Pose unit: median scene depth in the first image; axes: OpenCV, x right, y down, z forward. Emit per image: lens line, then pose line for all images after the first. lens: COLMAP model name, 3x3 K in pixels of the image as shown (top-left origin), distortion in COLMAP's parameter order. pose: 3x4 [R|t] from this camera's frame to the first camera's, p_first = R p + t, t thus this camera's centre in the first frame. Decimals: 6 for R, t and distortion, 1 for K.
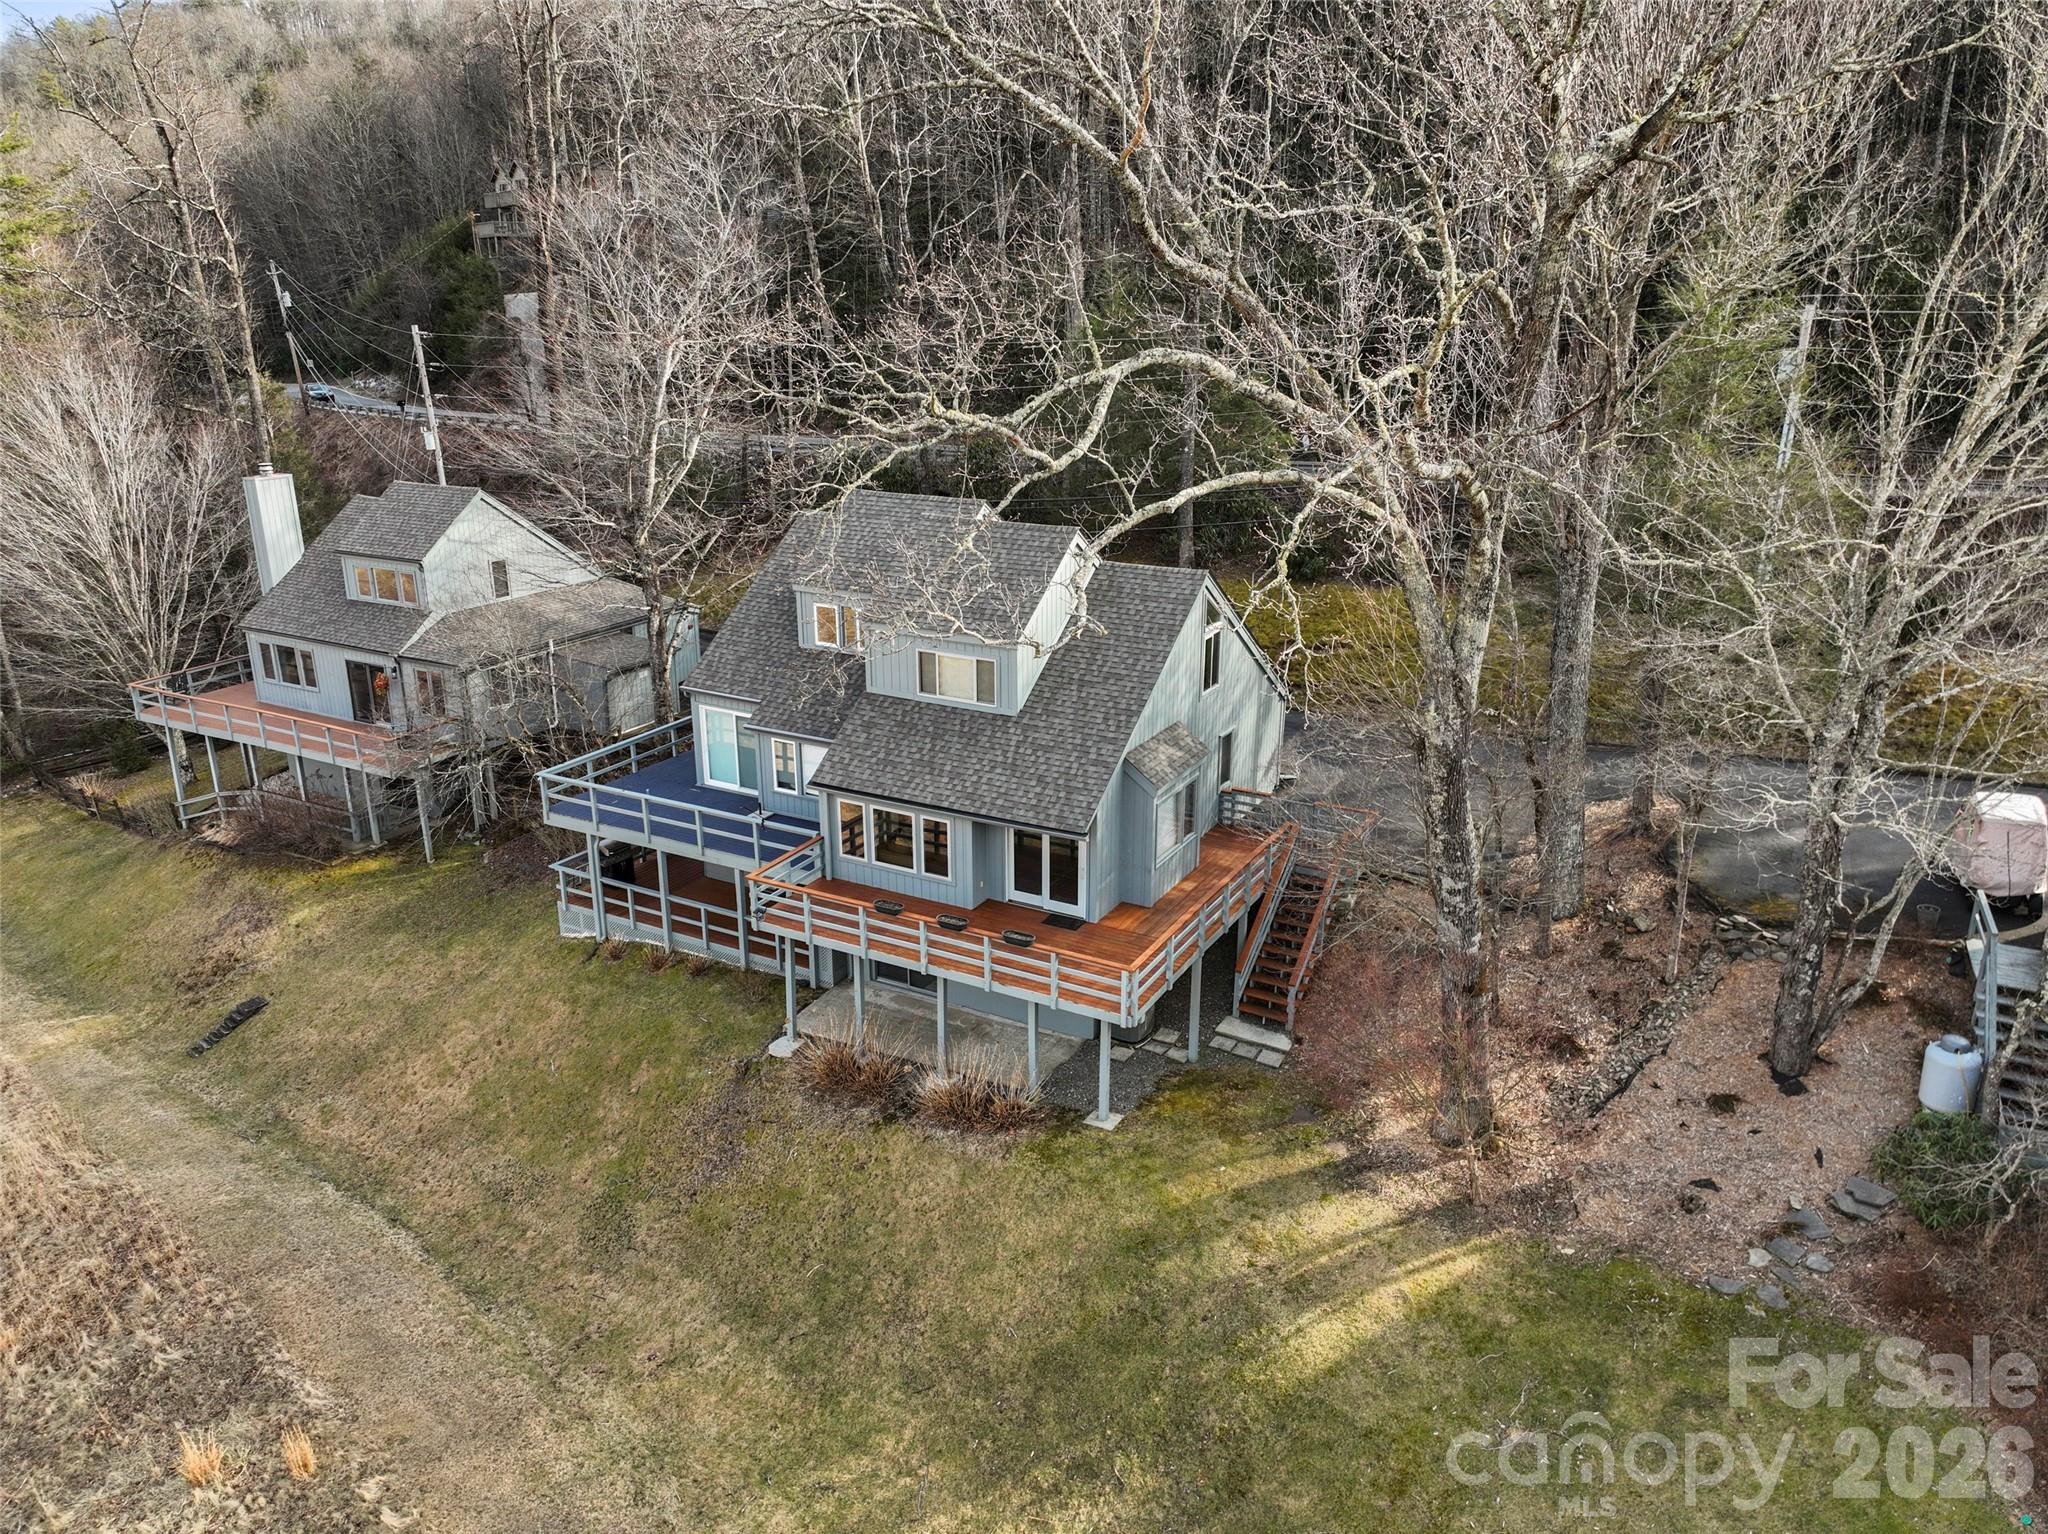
lens RADIAL K [[1439.2, 0, 1024.0], [0, 1439.2, 767.0], [0, 0, 1]] dist [0.004053, -0.000791]
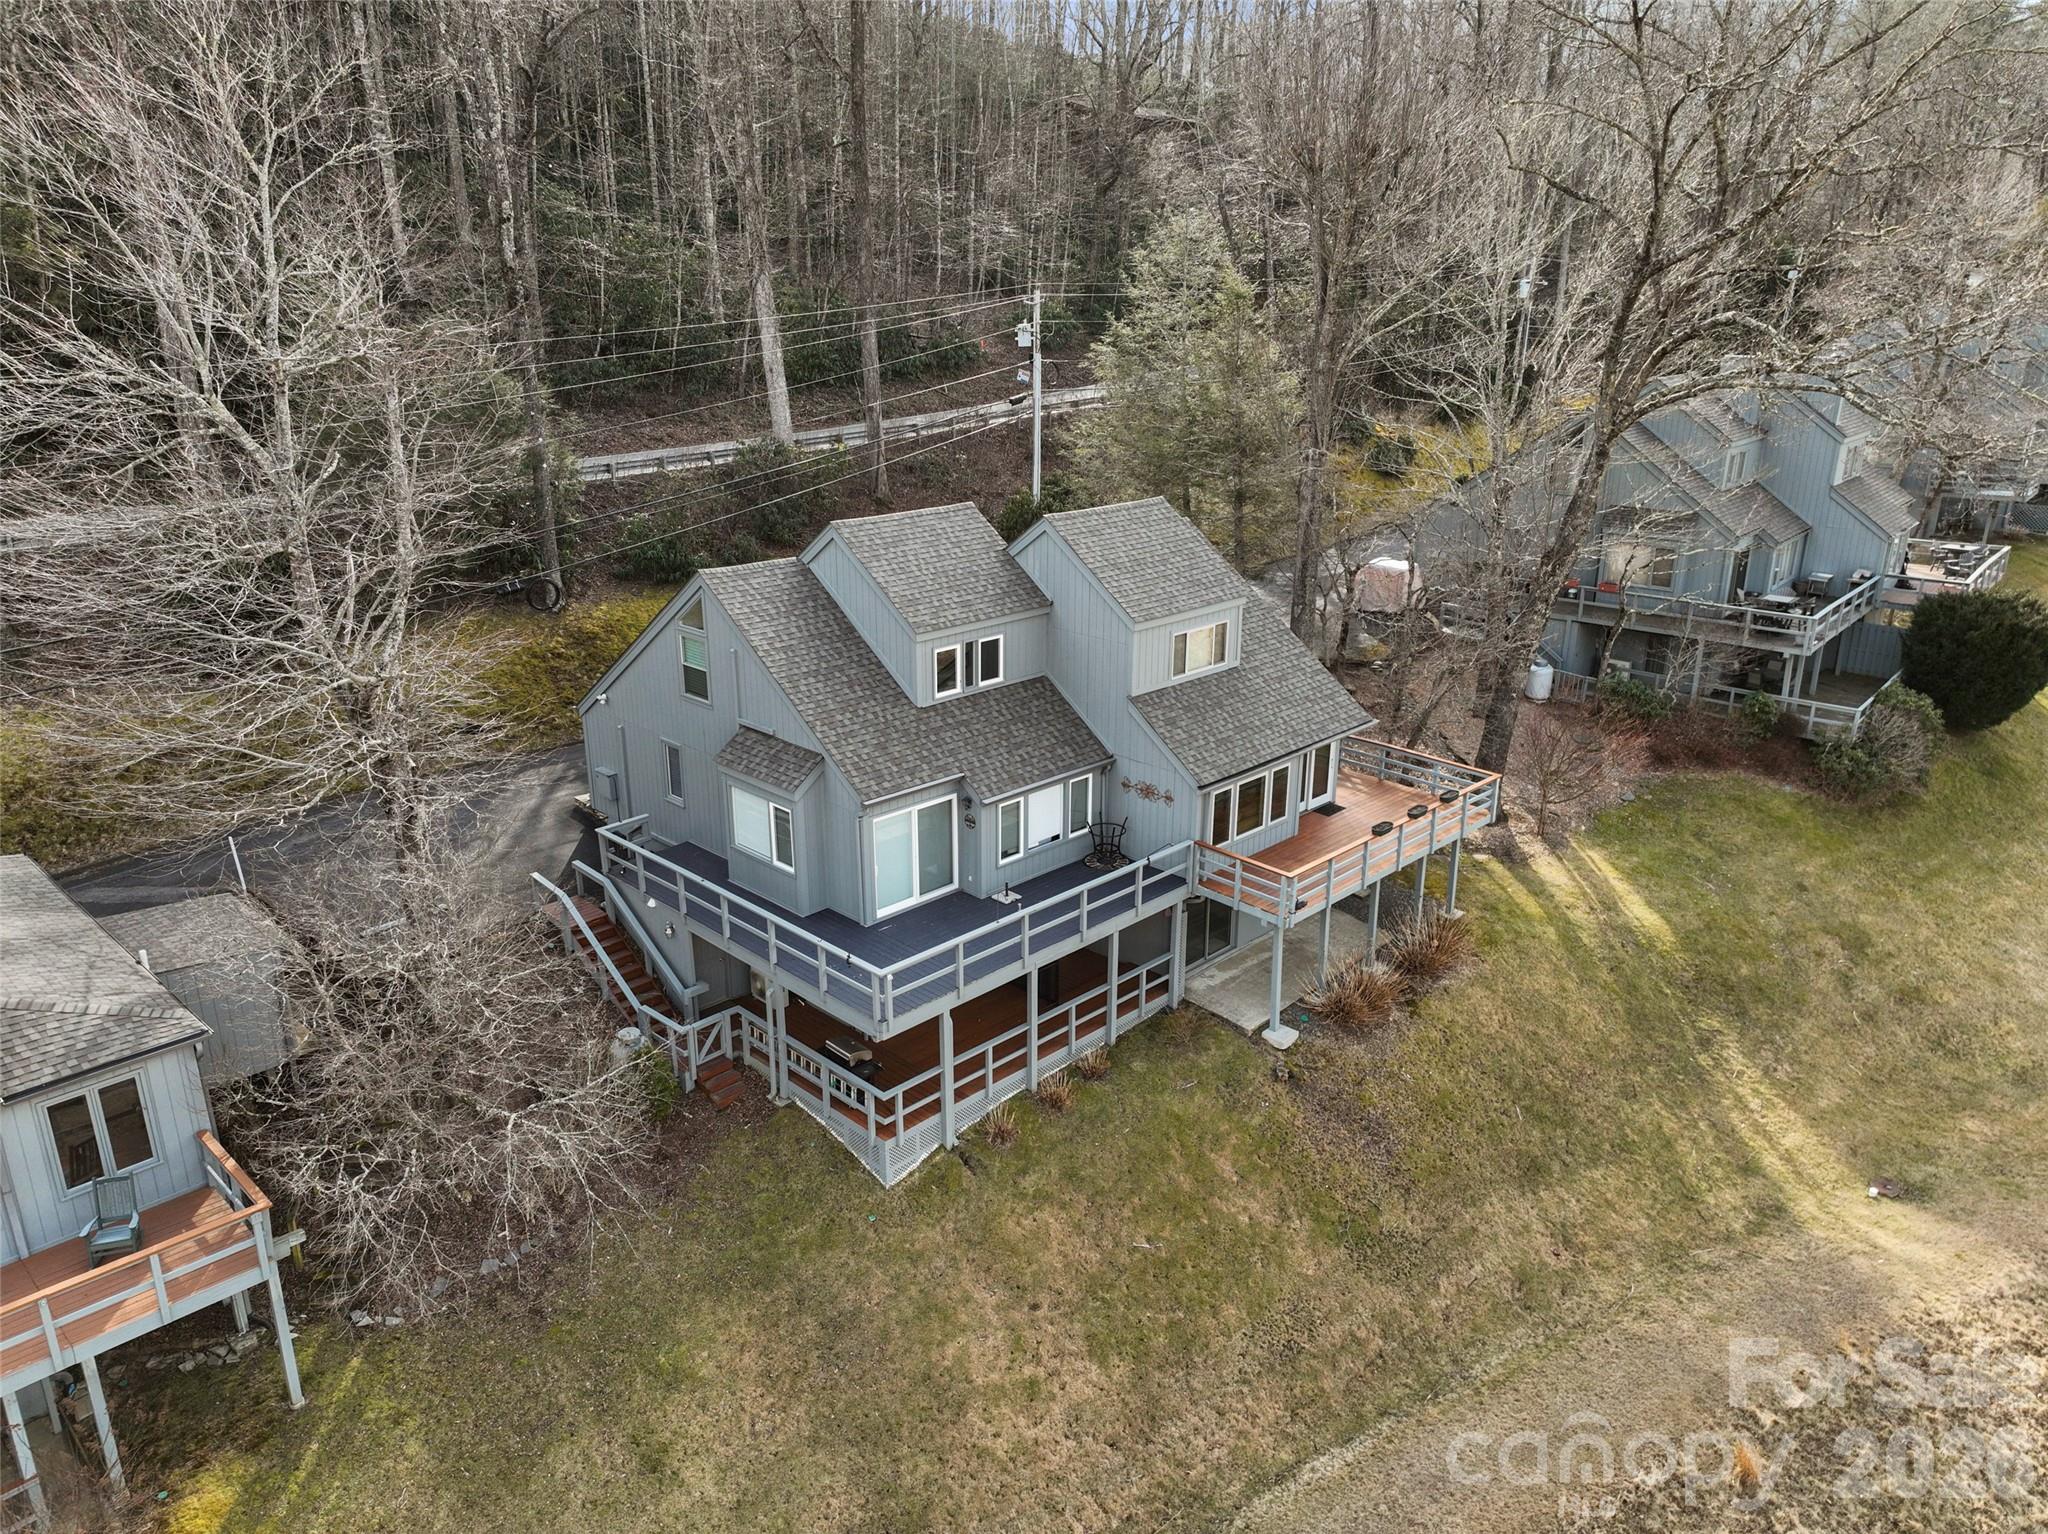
lens RADIAL K [[1439.2, 0, 1024.0], [0, 1439.2, 767.0], [0, 0, 1]] dist [0.004053, -0.000791]
pose [[0.268598, -0.306570, 0.913165, -1.076490], [0.310643, 0.924920, 0.219144, -0.254768], [-0.911787, 0.224807, 0.343666, 0.782166]]
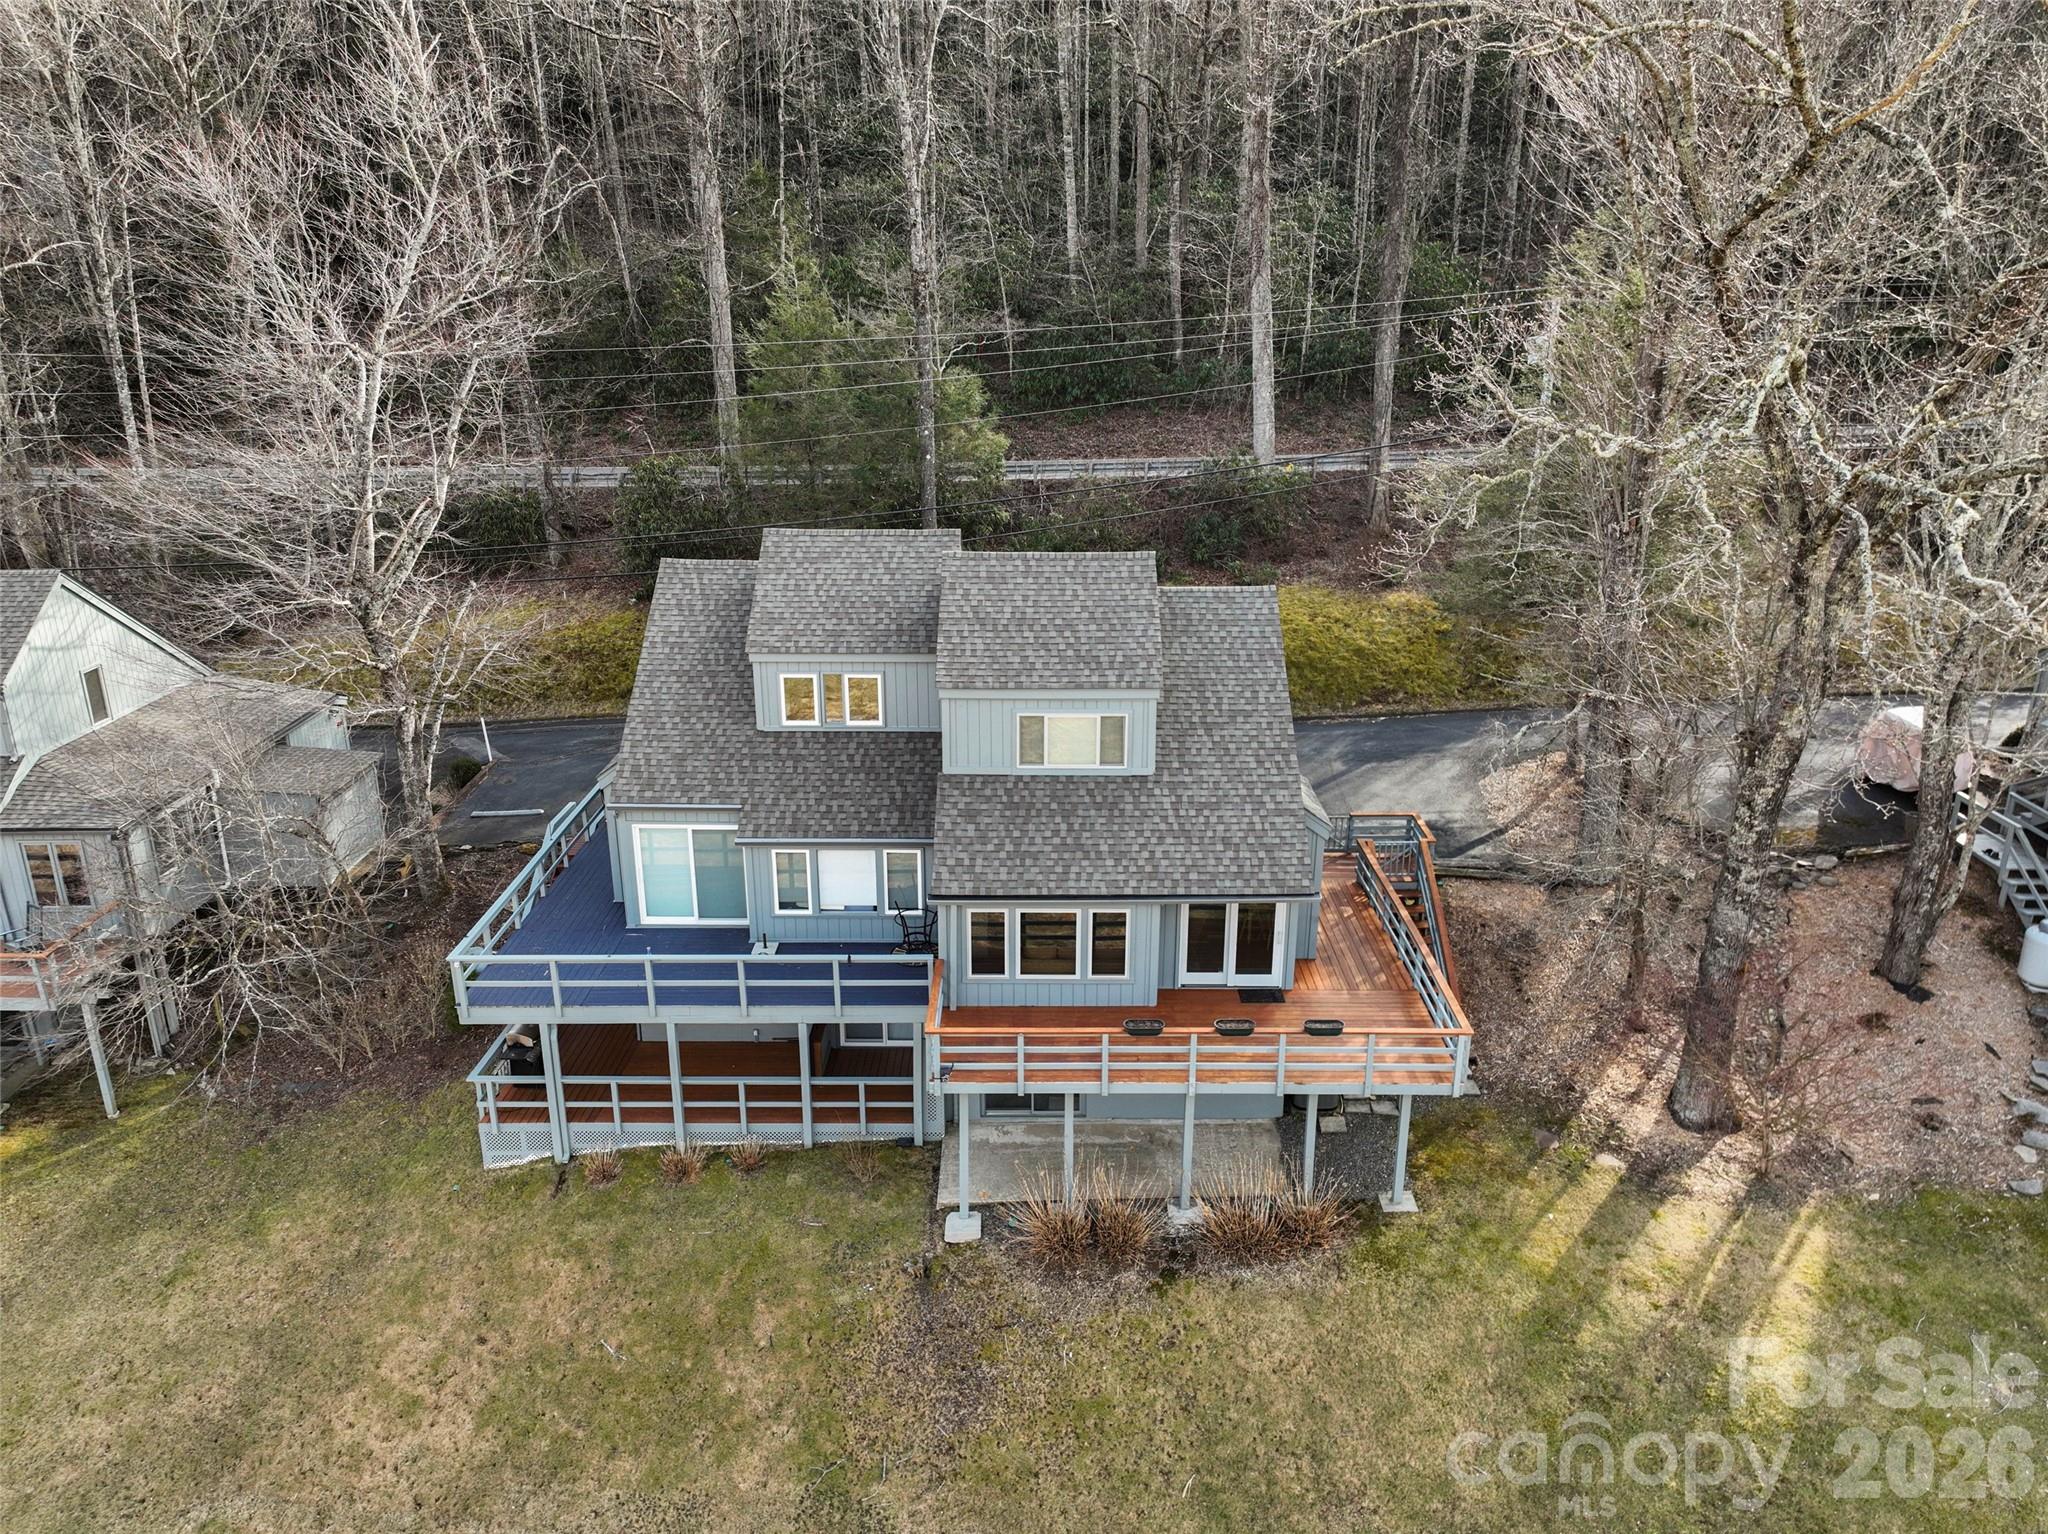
lens RADIAL K [[1450.3, 0, 1024.0], [0, 1450.3, 767.0], [0, 0, 1]] dist [0.001673, 0.005040]
pose [[0.876157, -0.154788, 0.456497, -0.467270], [0.154312, 0.987268, 0.038588, -0.084841], [-0.456658, 0.036634, 0.888888, 0.258952]]
